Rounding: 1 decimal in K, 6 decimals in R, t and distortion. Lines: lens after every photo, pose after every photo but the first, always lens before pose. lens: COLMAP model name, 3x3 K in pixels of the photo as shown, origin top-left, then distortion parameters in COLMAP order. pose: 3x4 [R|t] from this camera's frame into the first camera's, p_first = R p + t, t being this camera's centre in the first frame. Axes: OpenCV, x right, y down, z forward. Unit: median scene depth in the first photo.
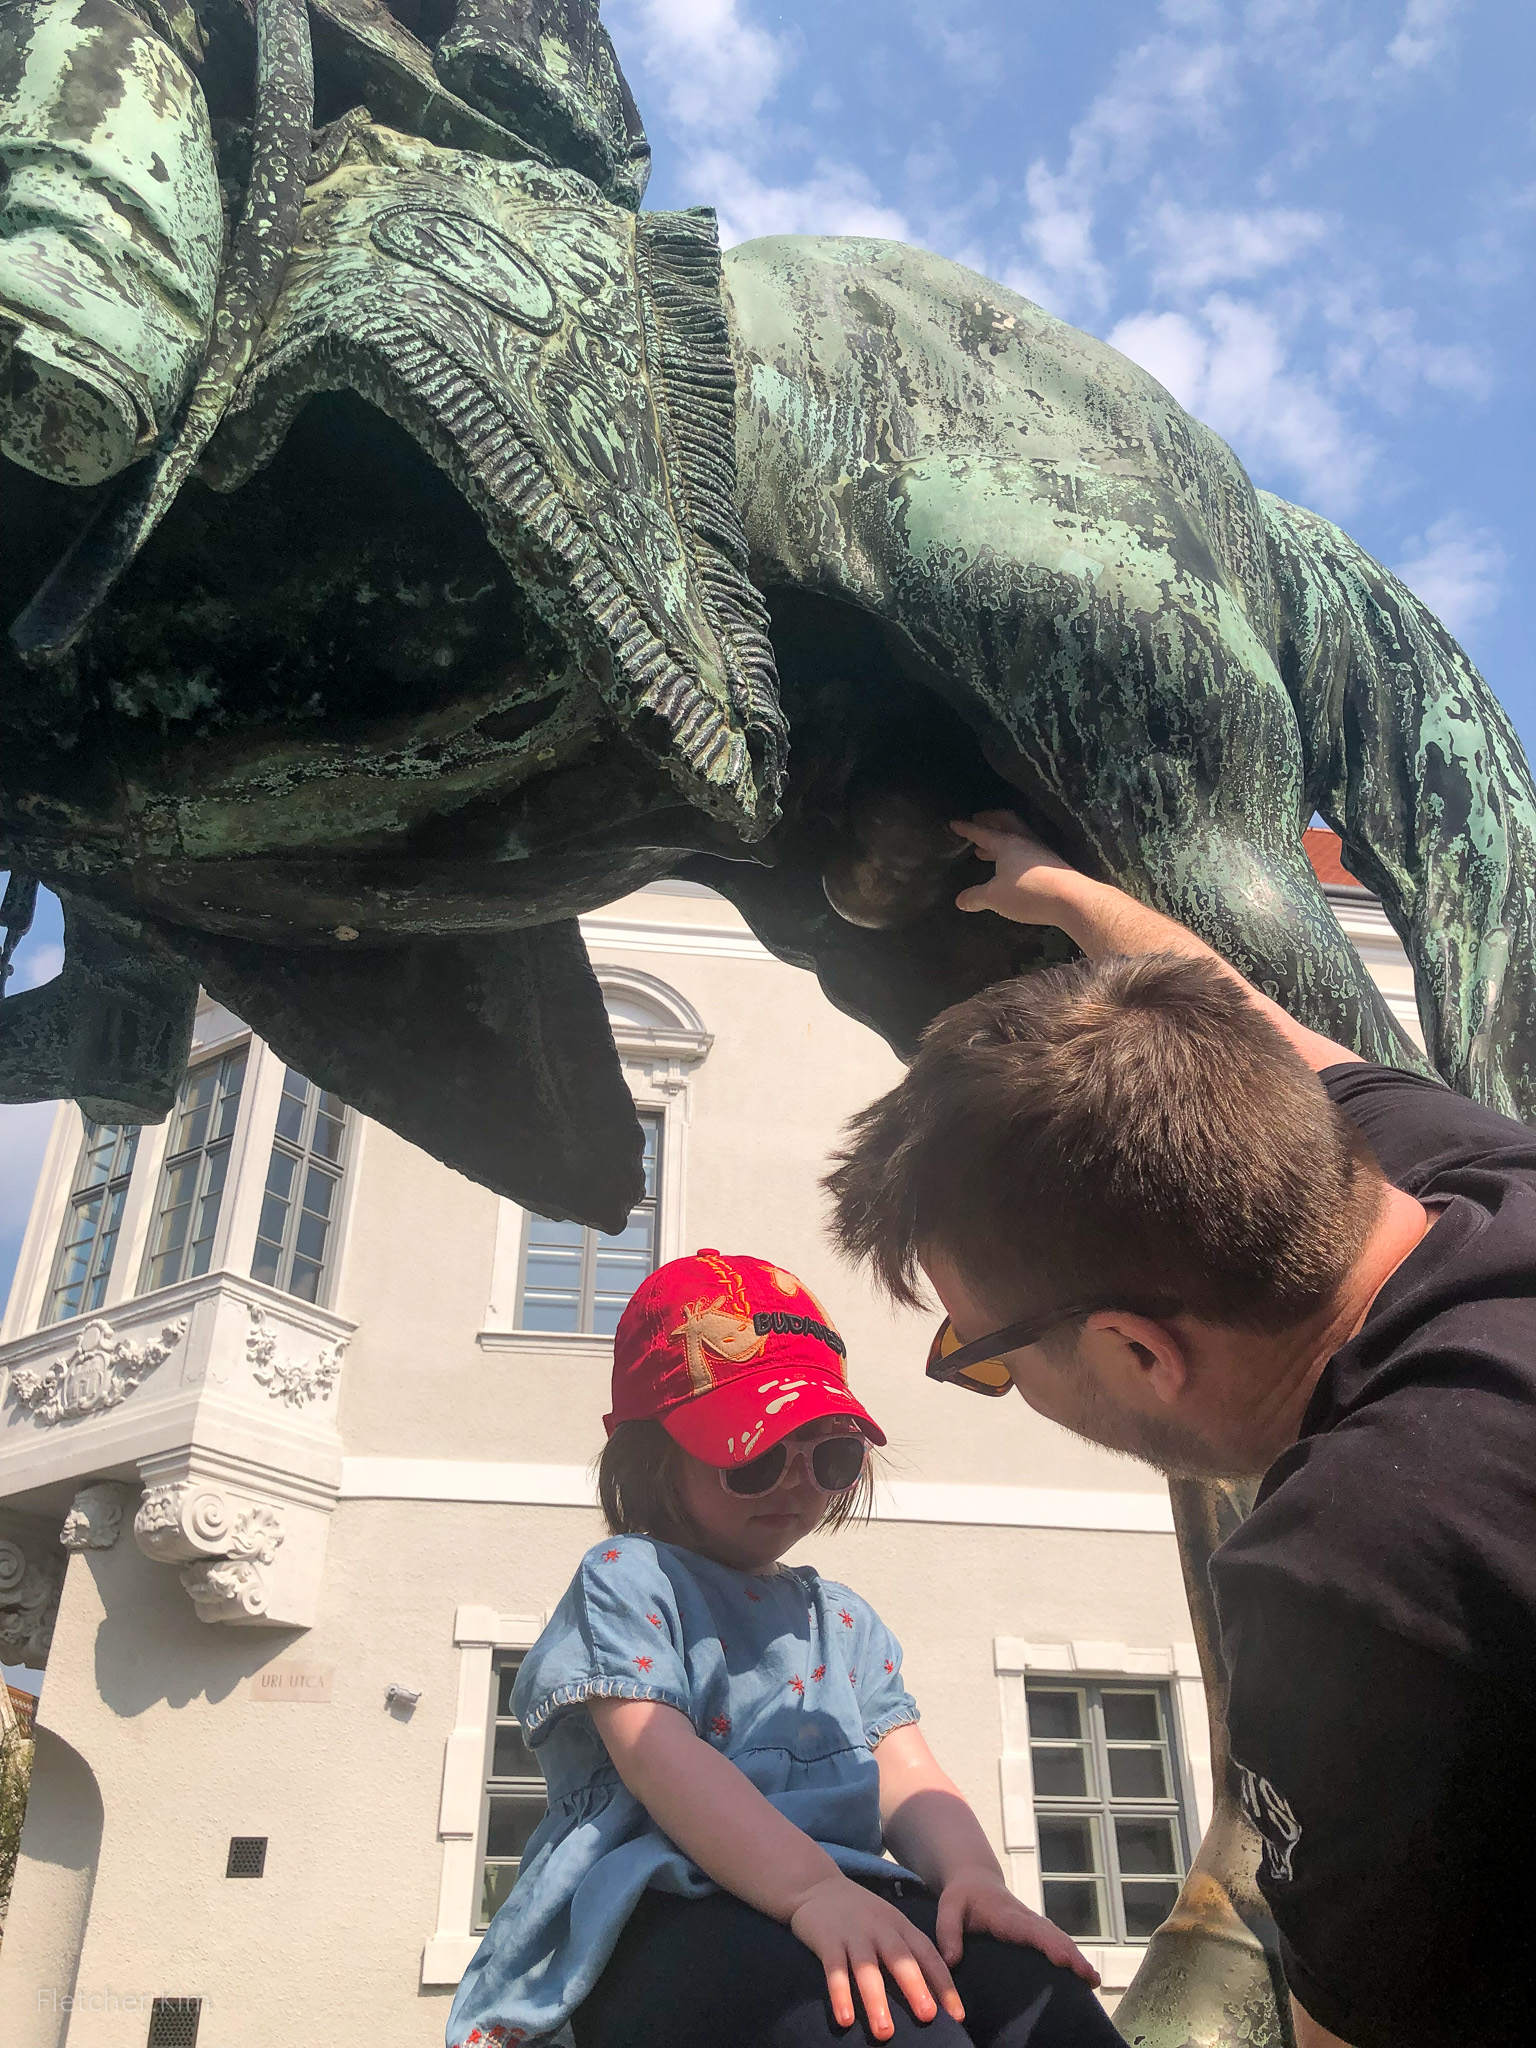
lens RADIAL K [[1682.9, 0, 768.0], [0, 1682.9, 1024.0], [0, 0, 1]] dist [0.005854, 0.003888]
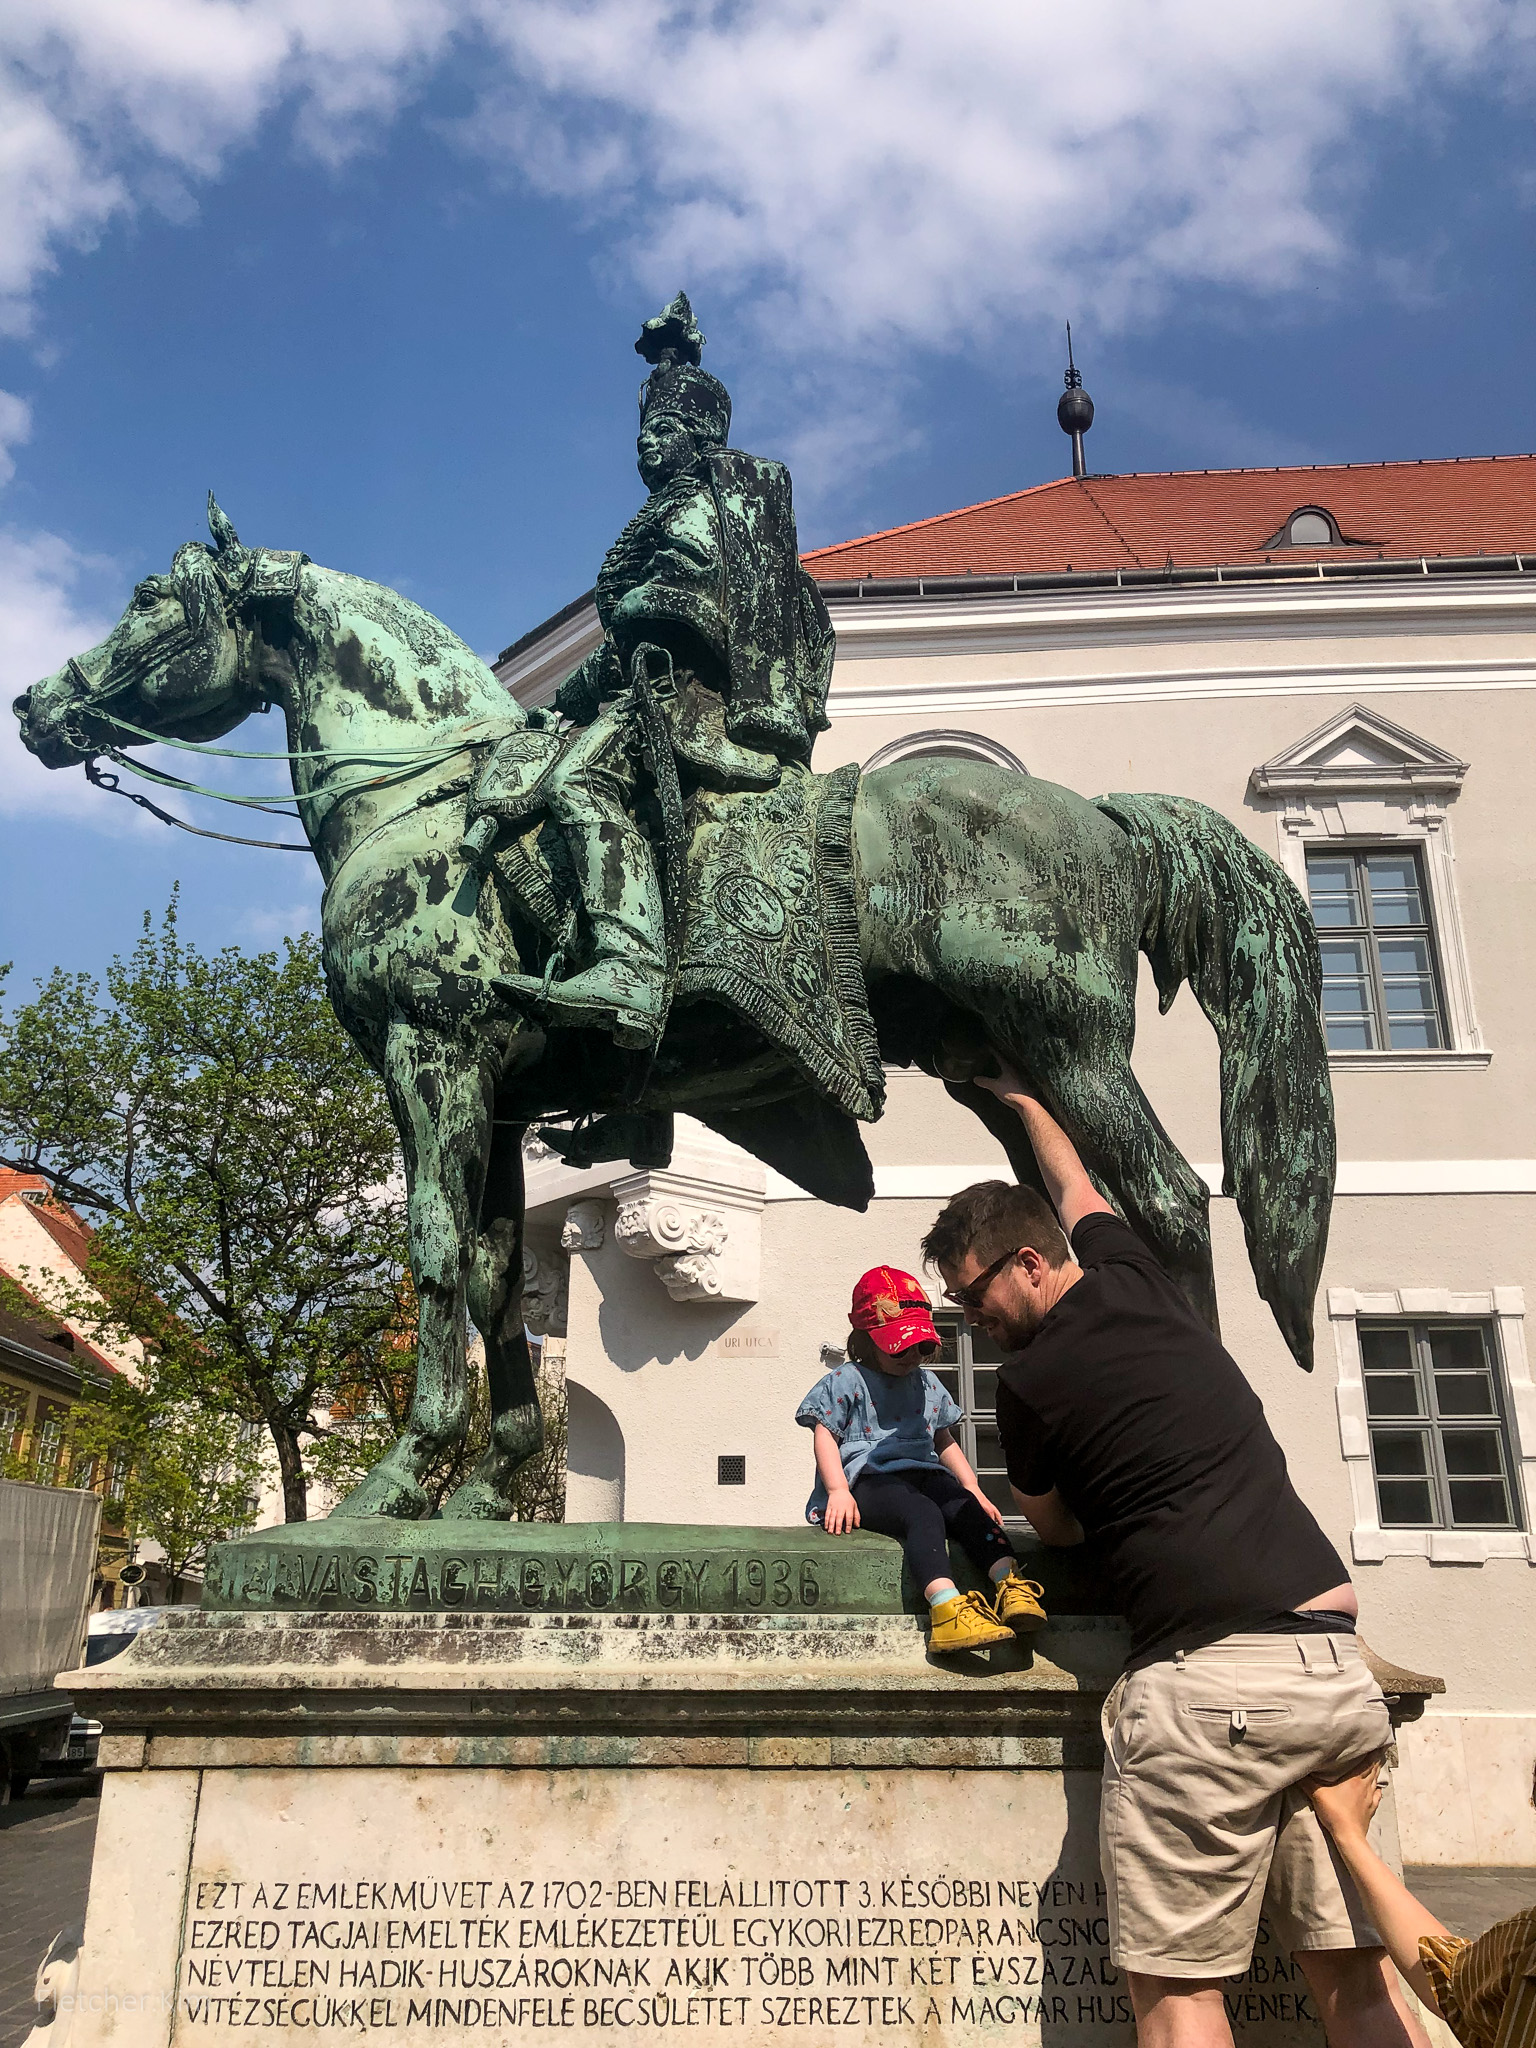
lens RADIAL K [[1663.8, 0, 768.0], [0, 1663.8, 1024.0], [0, 0, 1]] dist [0.165858, -0.444048]
pose [[0.969690, -0.076094, -0.232188, 0.295483], [0.120832, 0.975280, 0.185009, -0.501299], [0.212370, -0.207457, 0.954914, -1.026948]]
